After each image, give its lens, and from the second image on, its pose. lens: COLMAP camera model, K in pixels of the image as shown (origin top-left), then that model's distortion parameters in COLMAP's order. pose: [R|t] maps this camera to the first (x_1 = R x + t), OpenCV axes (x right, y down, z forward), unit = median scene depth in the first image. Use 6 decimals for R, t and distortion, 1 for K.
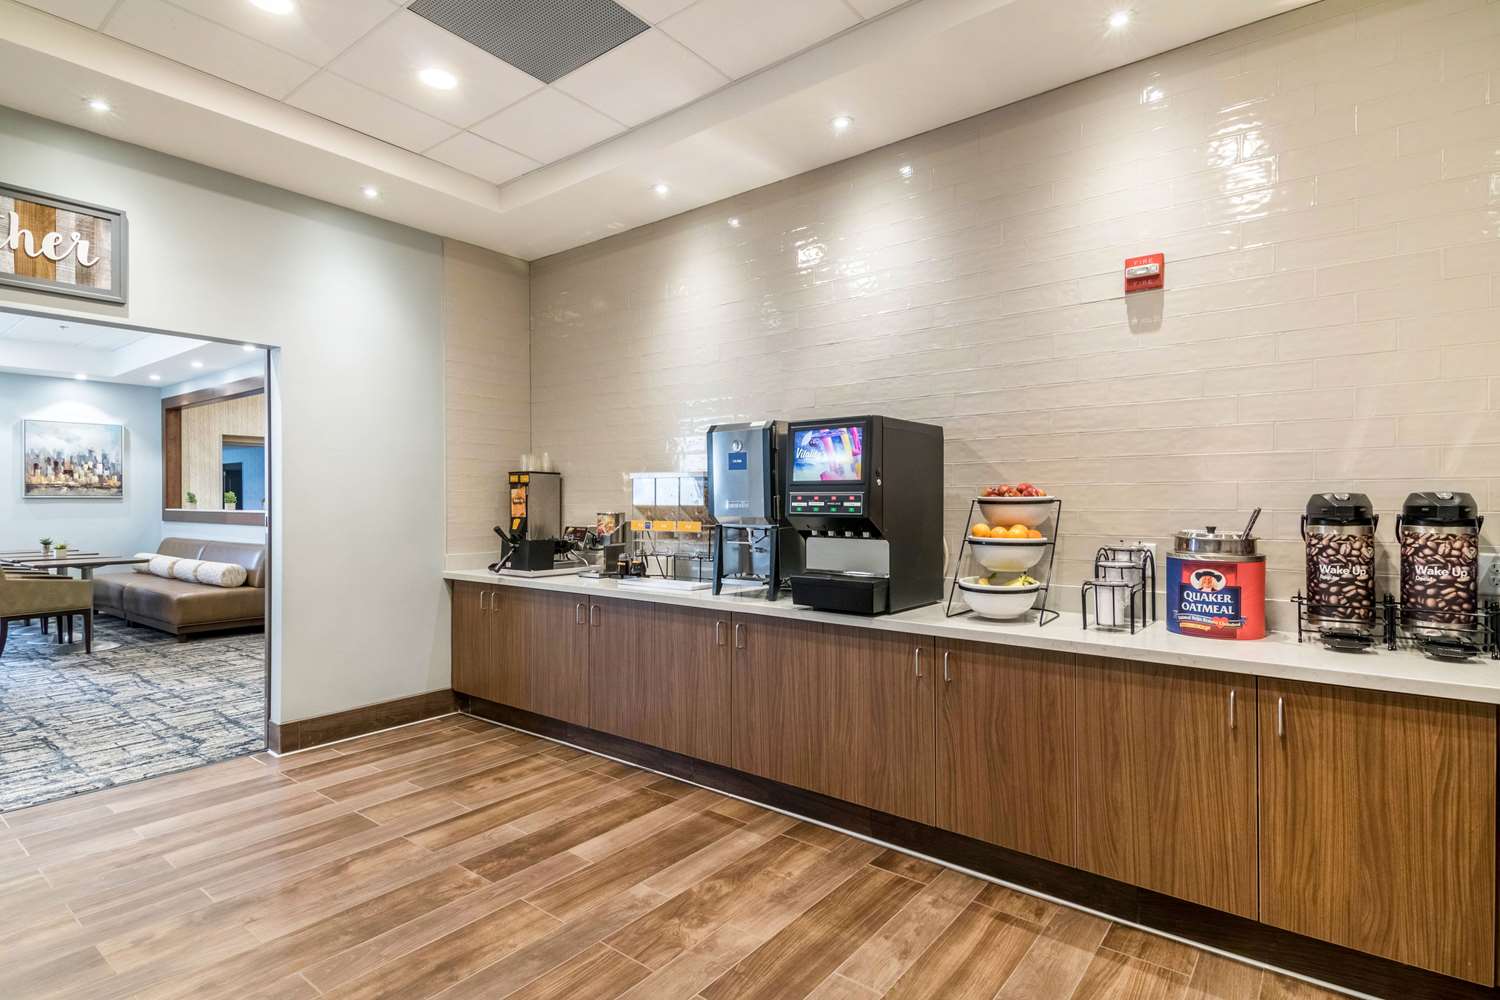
lens RADIAL K [[758.5, 0, 755.6], [0, 758.5, 500.2], [0, 0, 1]] dist [0.029018, -0.003113]
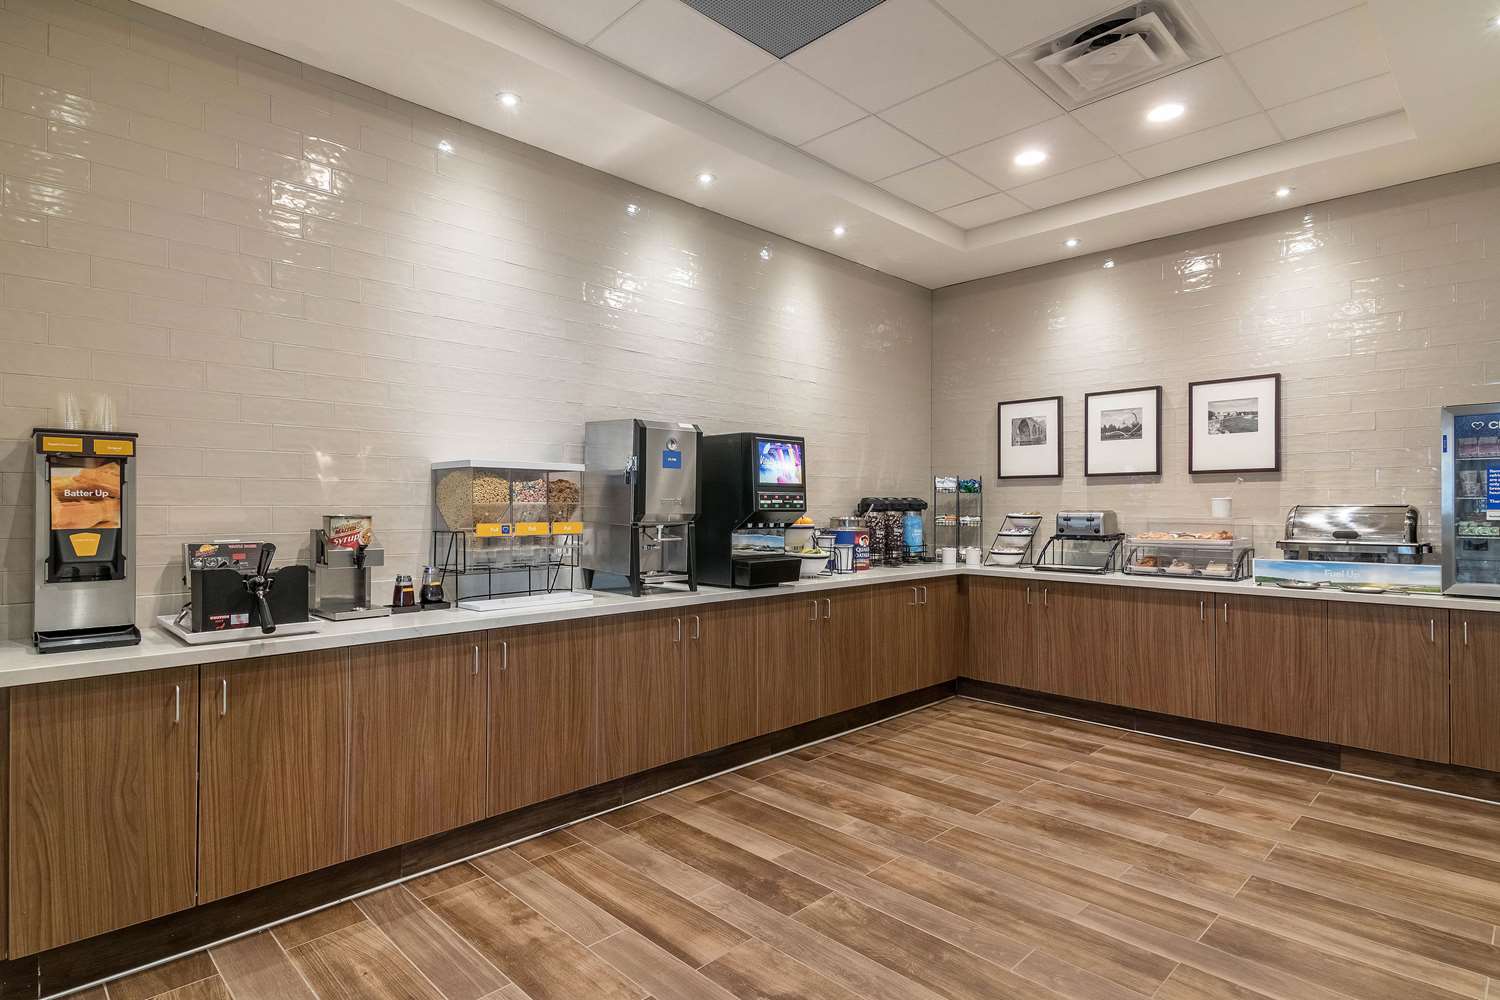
lens RADIAL K [[758.5, 0, 756.5], [0, 758.5, 501.4], [0, 0, 1]] dist [0.029018, -0.003113]
pose [[0.129540, 0.005043, 0.991561, -1.153899], [-0.001744, 0.999987, -0.004858, 0.010733], [-0.991573, -0.001100, 0.129547, 0.854597]]
